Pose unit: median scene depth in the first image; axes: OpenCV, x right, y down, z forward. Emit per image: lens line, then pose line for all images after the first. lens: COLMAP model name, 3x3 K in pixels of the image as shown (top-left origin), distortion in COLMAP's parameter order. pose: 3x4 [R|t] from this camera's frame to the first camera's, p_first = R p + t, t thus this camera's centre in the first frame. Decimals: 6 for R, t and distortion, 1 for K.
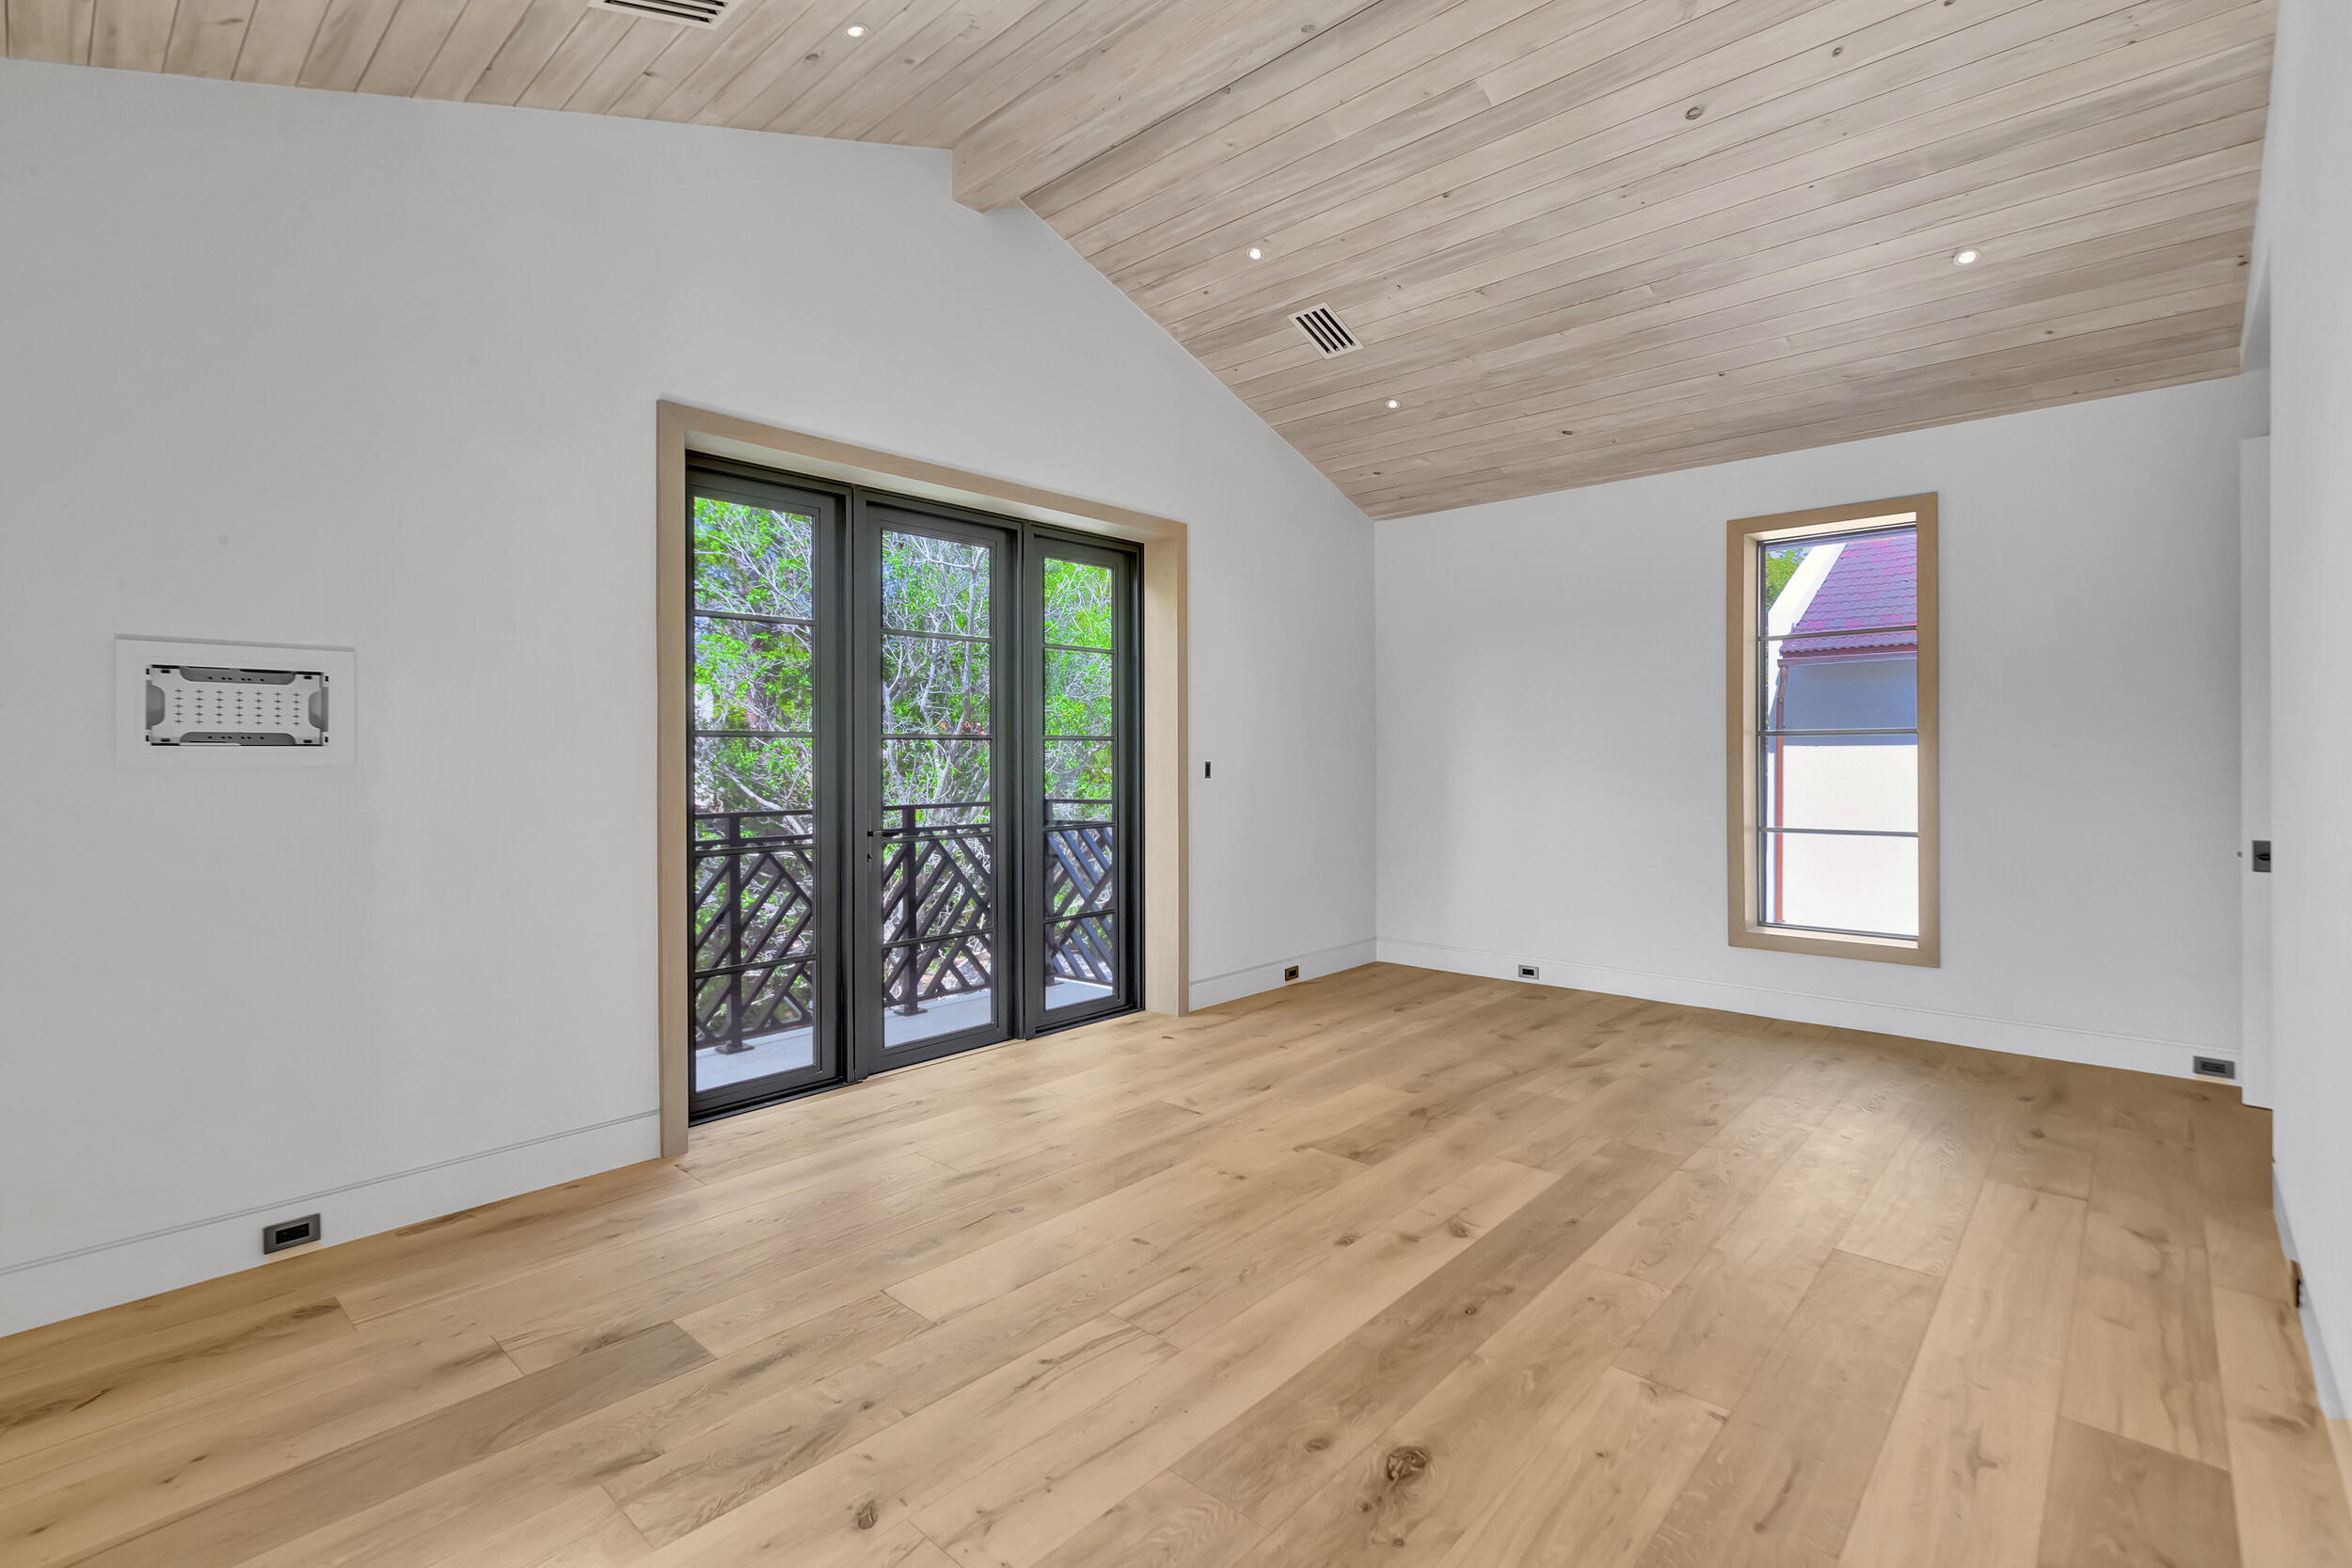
lens RADIAL K [[1065.3, 0, 1173.2], [0, 1065.3, 767.5], [0, 0, 1]] dist [-0.000495, -0.000050]
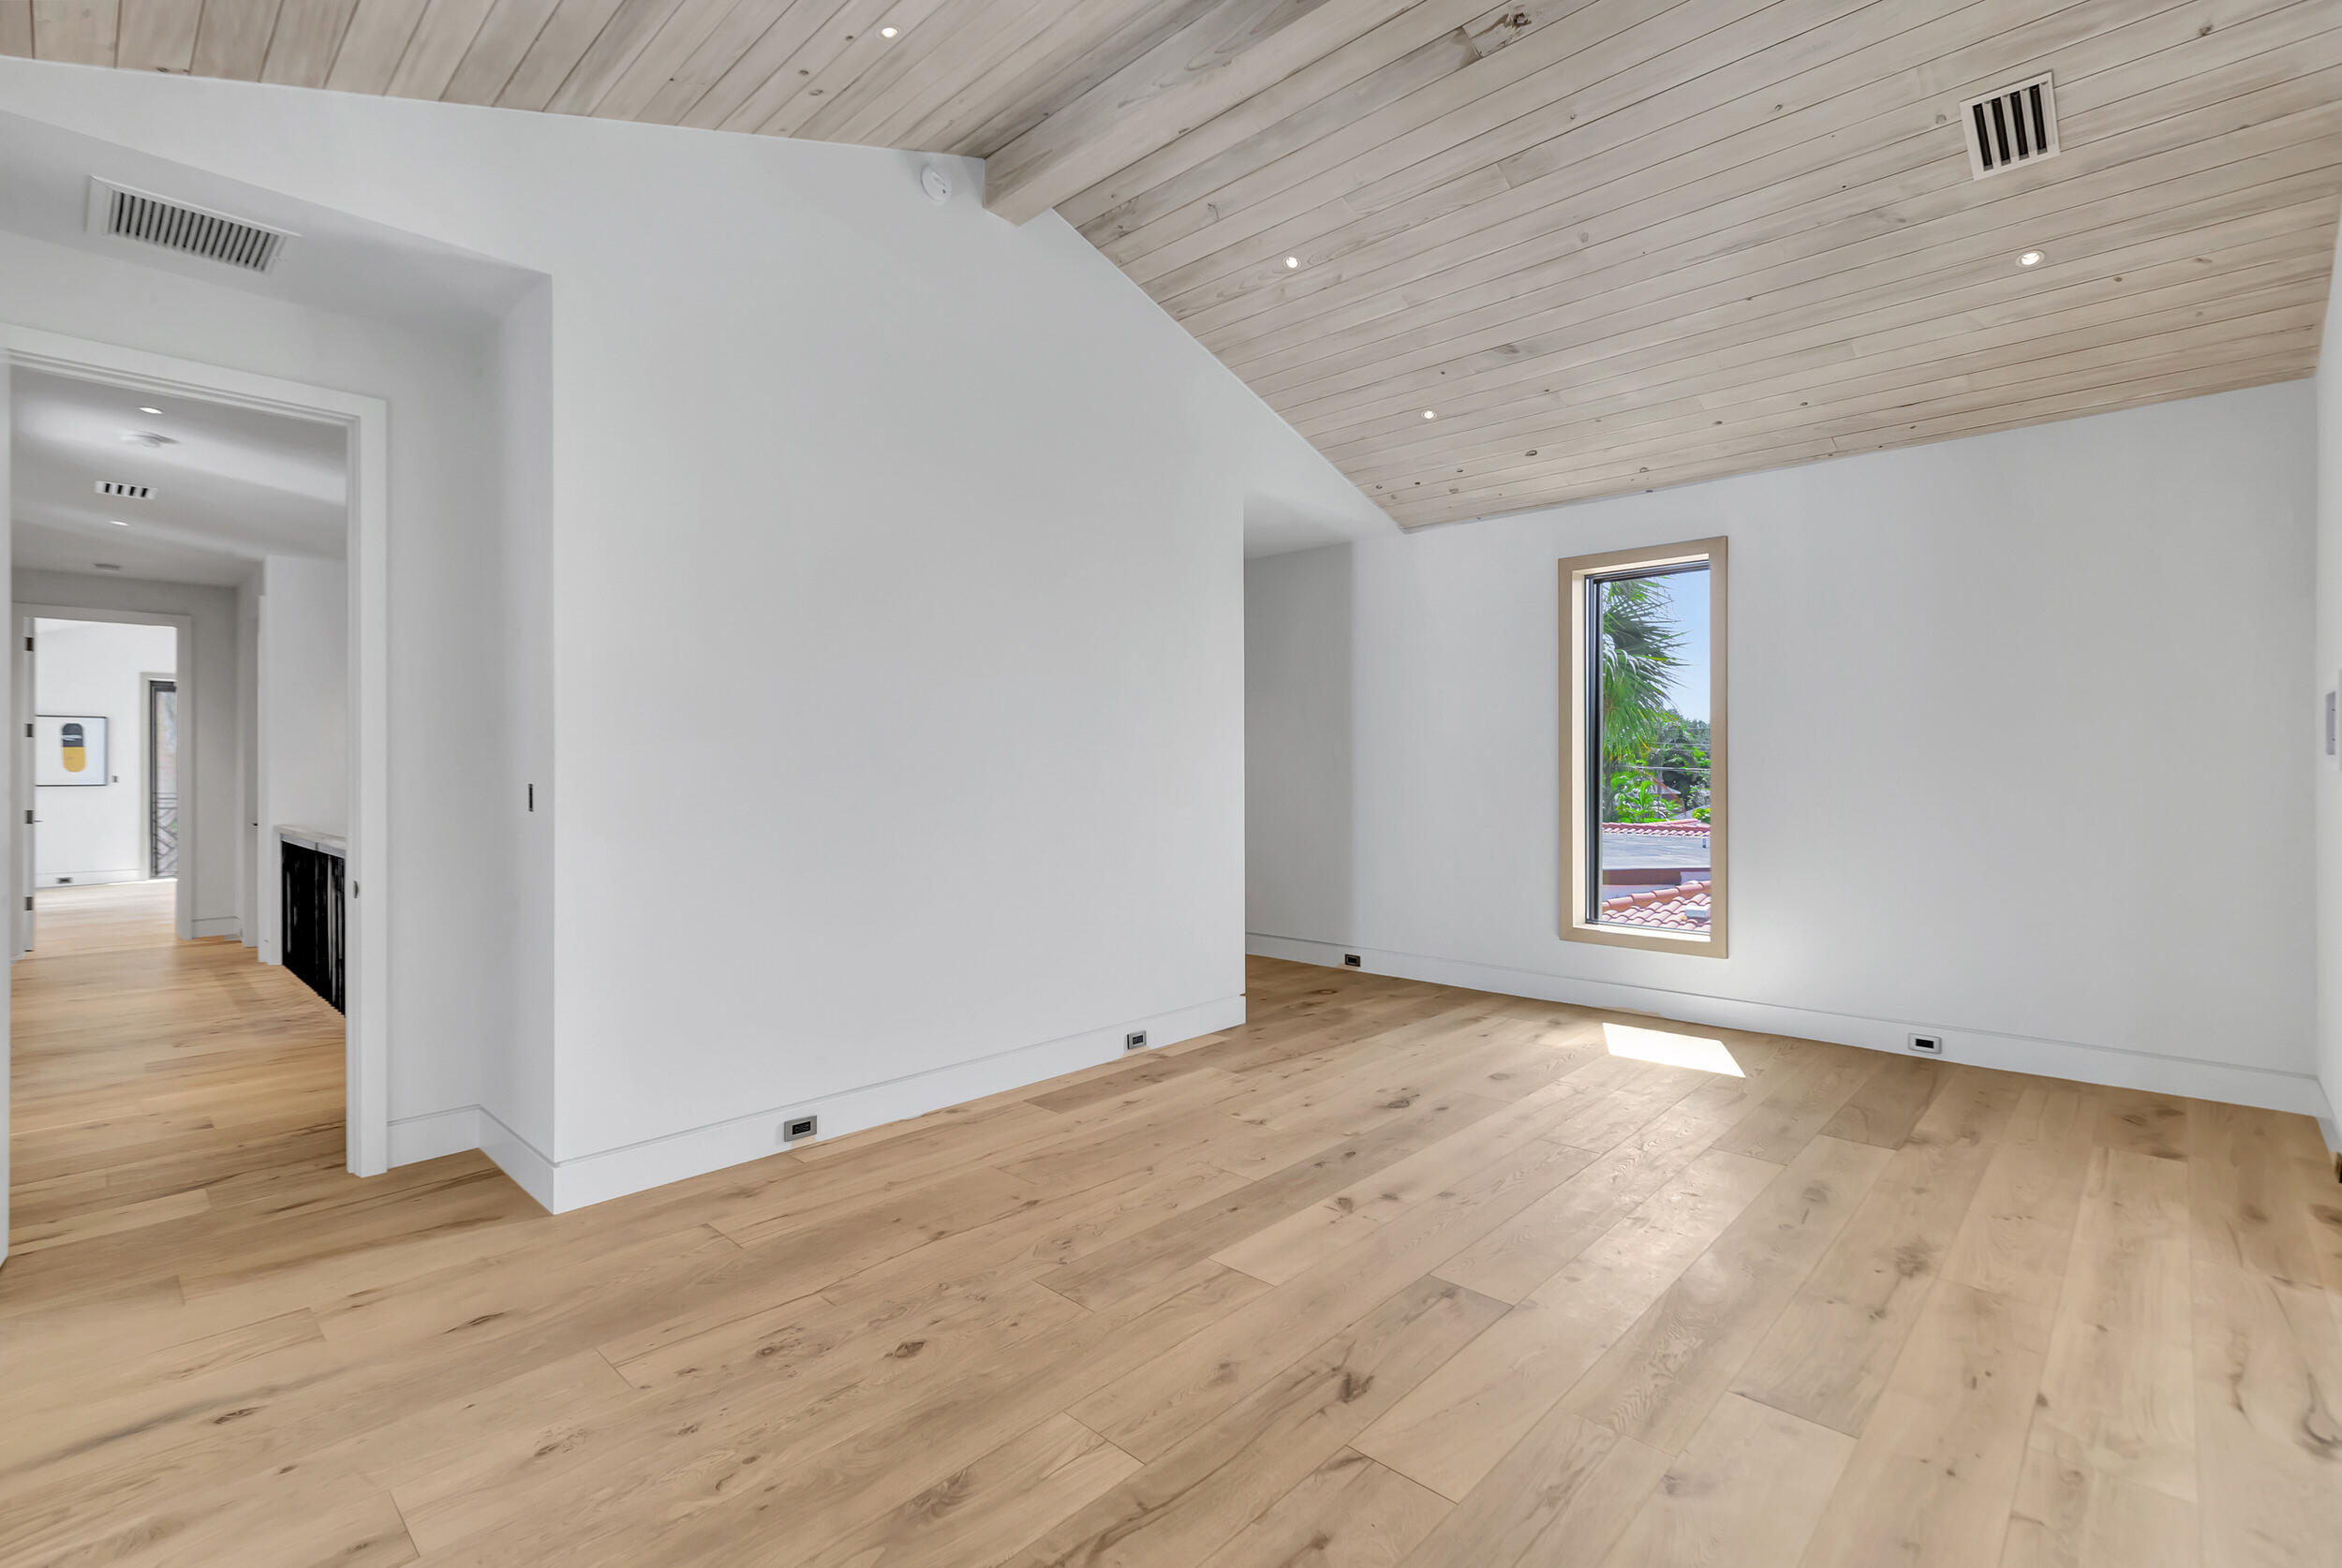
lens RADIAL K [[1060.8, 0, 1173.6], [0, 1060.8, 771.7], [0, 0, 1]] dist [-0.000495, -0.000050]
pose [[-0.999749, 0.011057, 0.019496, 0.424855], [0.011436, 0.999745, 0.019466, -0.037675], [-0.019276, 0.019684, -0.999620, 2.126629]]
